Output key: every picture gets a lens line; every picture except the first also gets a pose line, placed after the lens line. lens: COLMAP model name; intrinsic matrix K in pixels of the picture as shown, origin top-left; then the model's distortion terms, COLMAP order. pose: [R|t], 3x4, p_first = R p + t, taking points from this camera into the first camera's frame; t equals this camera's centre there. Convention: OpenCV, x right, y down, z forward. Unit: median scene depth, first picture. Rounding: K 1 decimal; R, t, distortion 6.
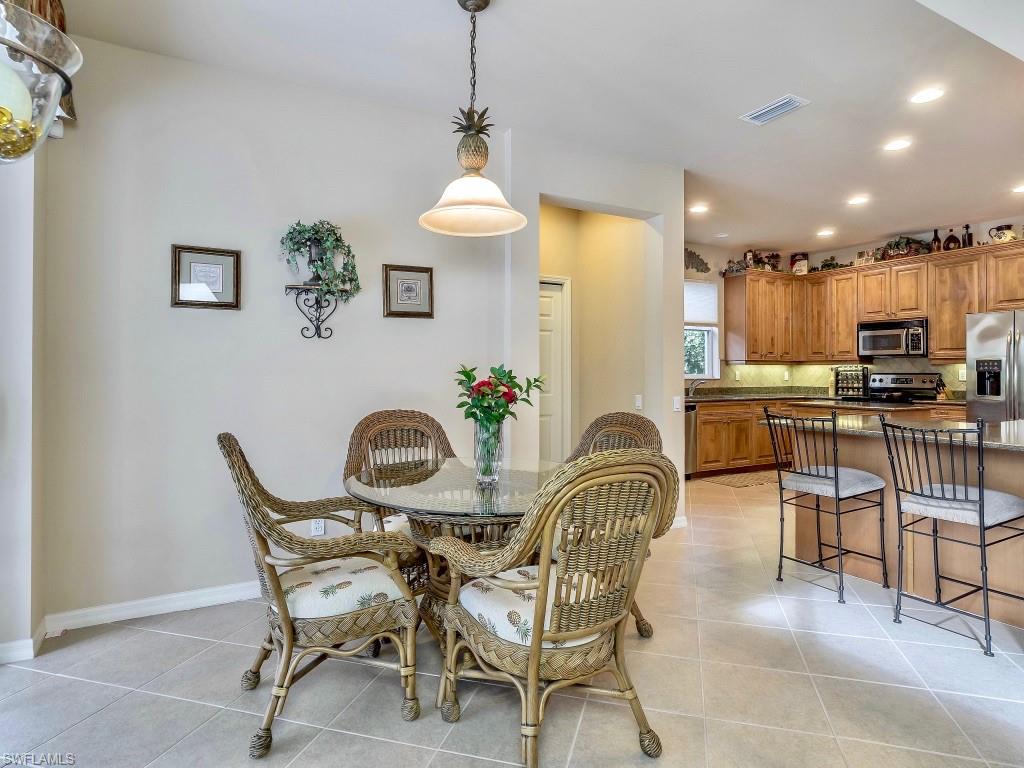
lens RADIAL K [[565.5, 0, 513.3], [0, 565.5, 369.0], [0, 0, 1]] dist [-0.002351, -0.000409]
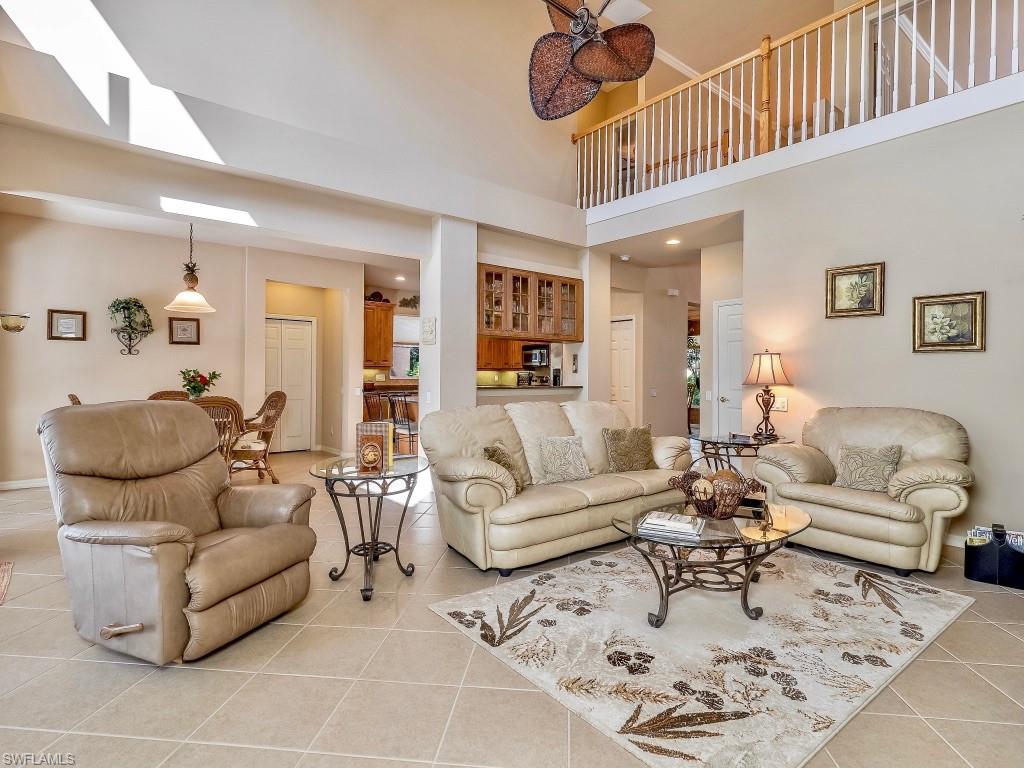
lens RADIAL K [[539.6, 0, 511.9], [0, 539.6, 372.3], [0, 0, 1]] dist [-0.002141, -0.000948]
pose [[0.984829, 0.005718, 0.173435, 0.359334], [-0.005012, 0.999977, -0.004512, 0.005087], [-0.173457, 0.003574, 0.984835, -0.610045]]
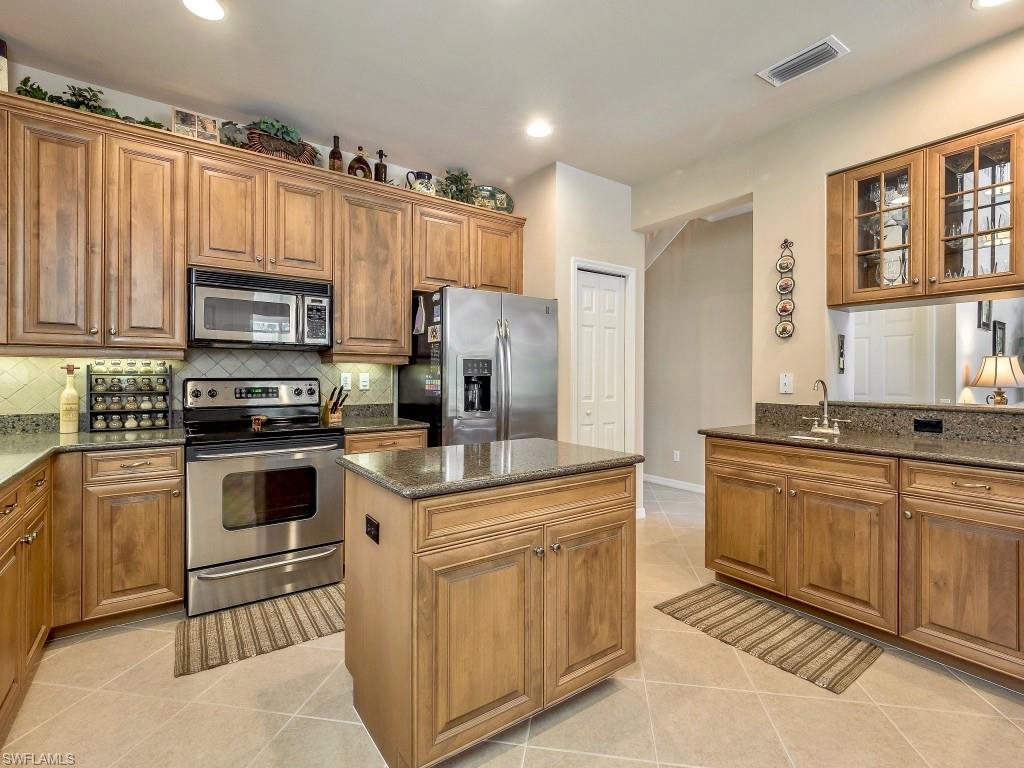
lens RADIAL K [[483.1, 0, 518.0], [0, 483.1, 376.8], [0, 0, 1]] dist [-0.001196, -0.000810]
pose [[-0.127750, -0.004019, 0.991798, 0.229072], [-0.007838, 0.999965, 0.003043, 0.002939], [-0.991775, -0.007385, -0.127777, 0.912248]]
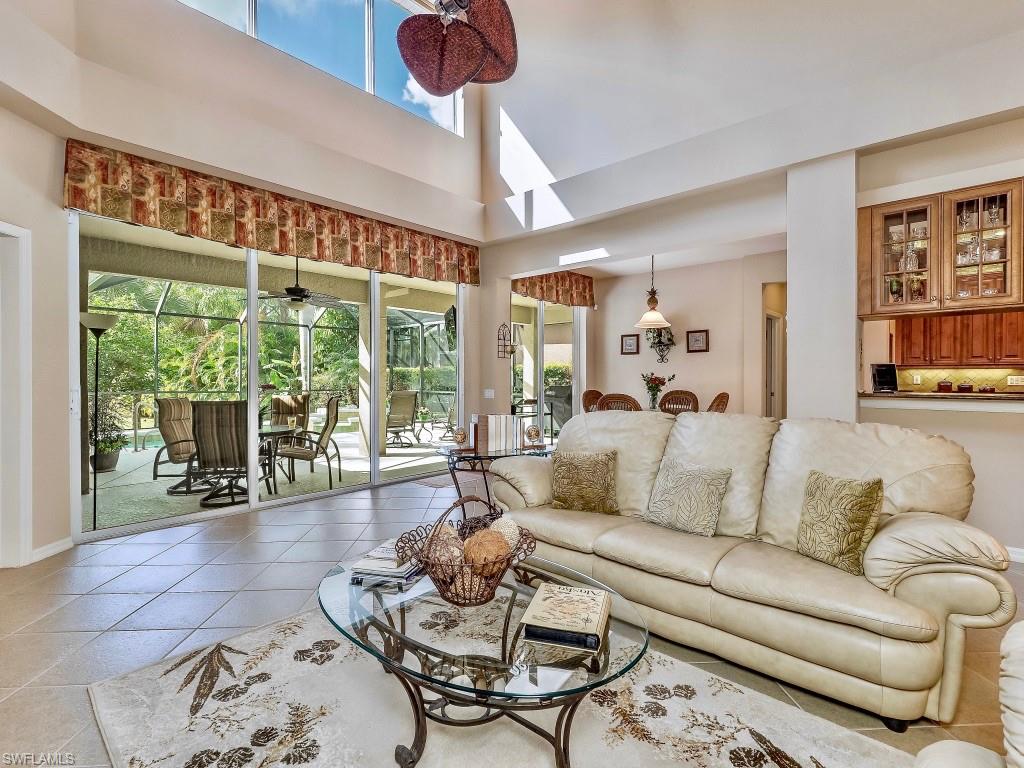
lens RADIAL K [[489.0, 0, 512.0], [0, 489.0, 384.0], [0, 0, 1]] dist [0.002247, 0.000181]
pose [[0.331484, 0.012840, -0.943374, 0.880332], [0.003133, 0.999887, 0.014710, 0.005424], [0.943456, -0.007831, 0.331406, -0.241693]]
